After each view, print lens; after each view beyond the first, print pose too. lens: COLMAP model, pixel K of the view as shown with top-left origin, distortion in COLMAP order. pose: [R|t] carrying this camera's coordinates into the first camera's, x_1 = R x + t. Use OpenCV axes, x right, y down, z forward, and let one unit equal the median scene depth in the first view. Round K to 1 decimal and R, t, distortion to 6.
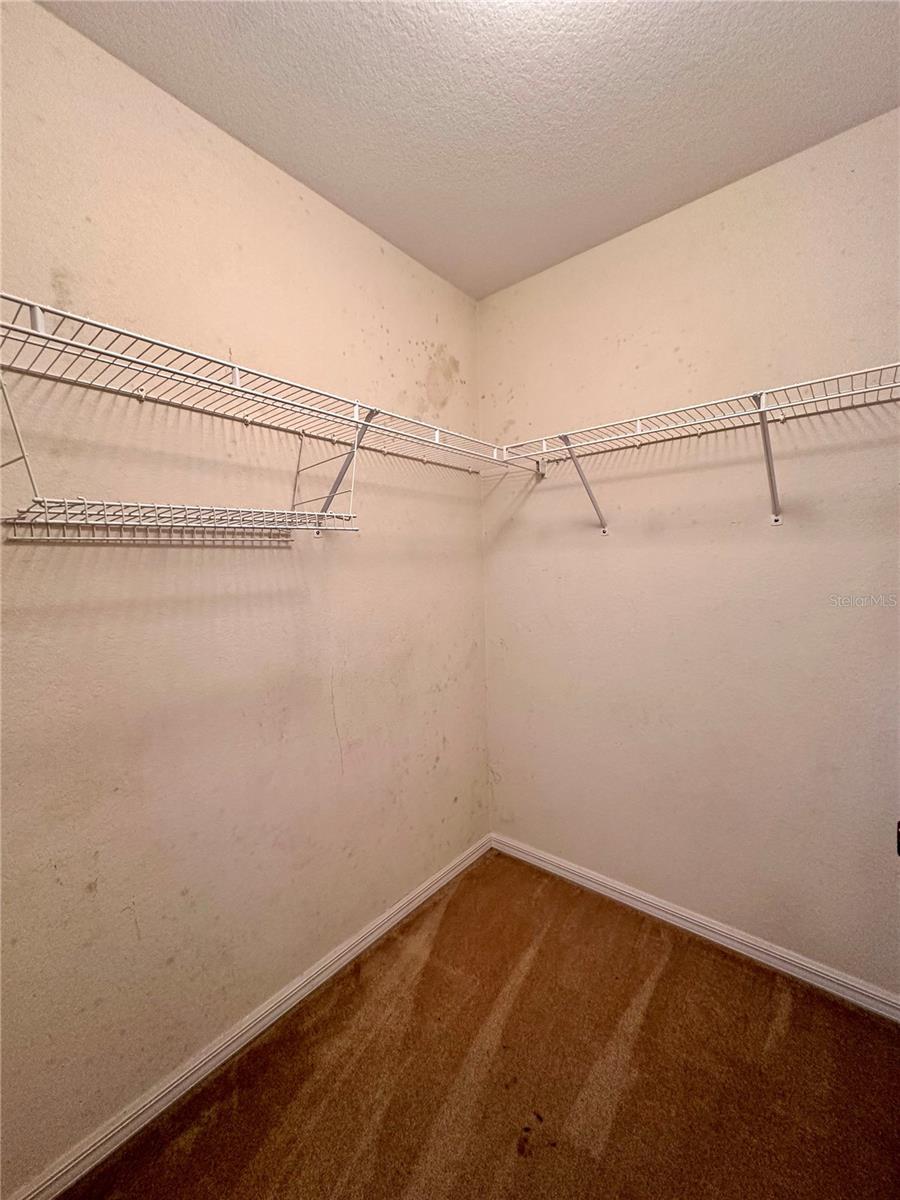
lens RADIAL K [[478.5, 0, 452.6], [0, 478.5, 609.9], [0, 0, 1]] dist [-0.002452, 0.000995]
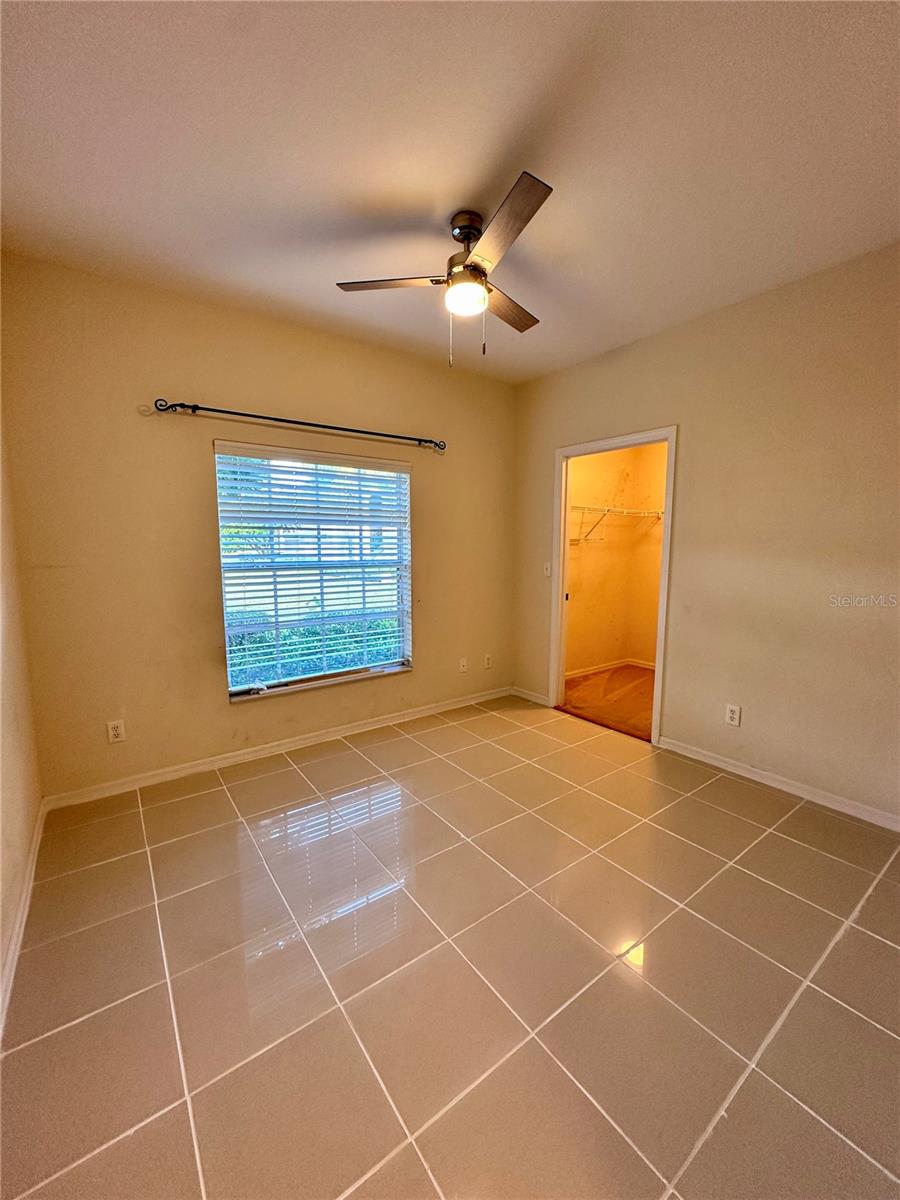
lens RADIAL K [[478.5, 0, 455.1], [0, 478.5, 603.7], [0, 0, 1]] dist [-0.002452, 0.000995]
pose [[0.972233, 0.061246, -0.225858, -0.274386], [-0.052700, 0.997655, 0.043683, 0.128139], [0.228004, -0.030567, 0.973180, -1.762526]]
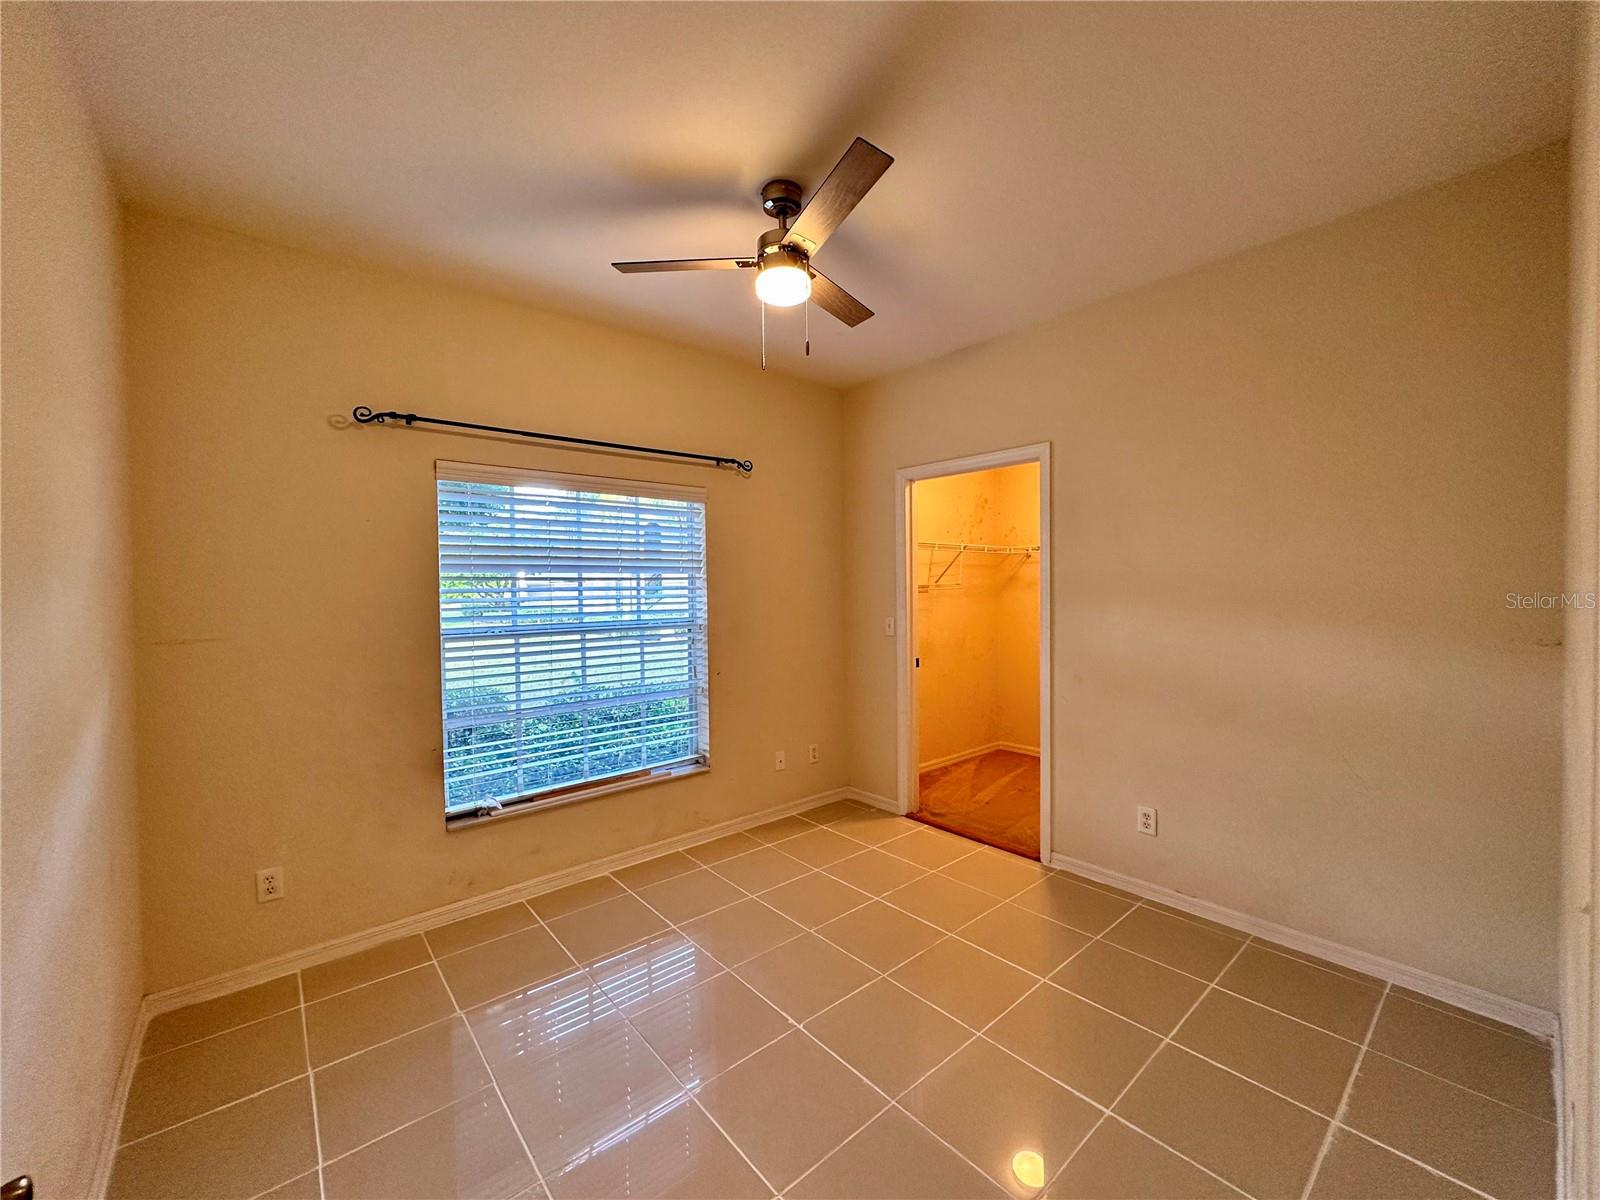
lens RADIAL K [[638.0, 0, 803.6], [0, 638.0, 602.3], [0, 0, 1]] dist [-0.002452, 0.000995]
pose [[0.986446, 0.023783, -0.162353, -0.304123], [-0.033725, 0.997703, -0.058756, 0.103780], [0.160582, 0.063435, 0.984982, -1.741461]]
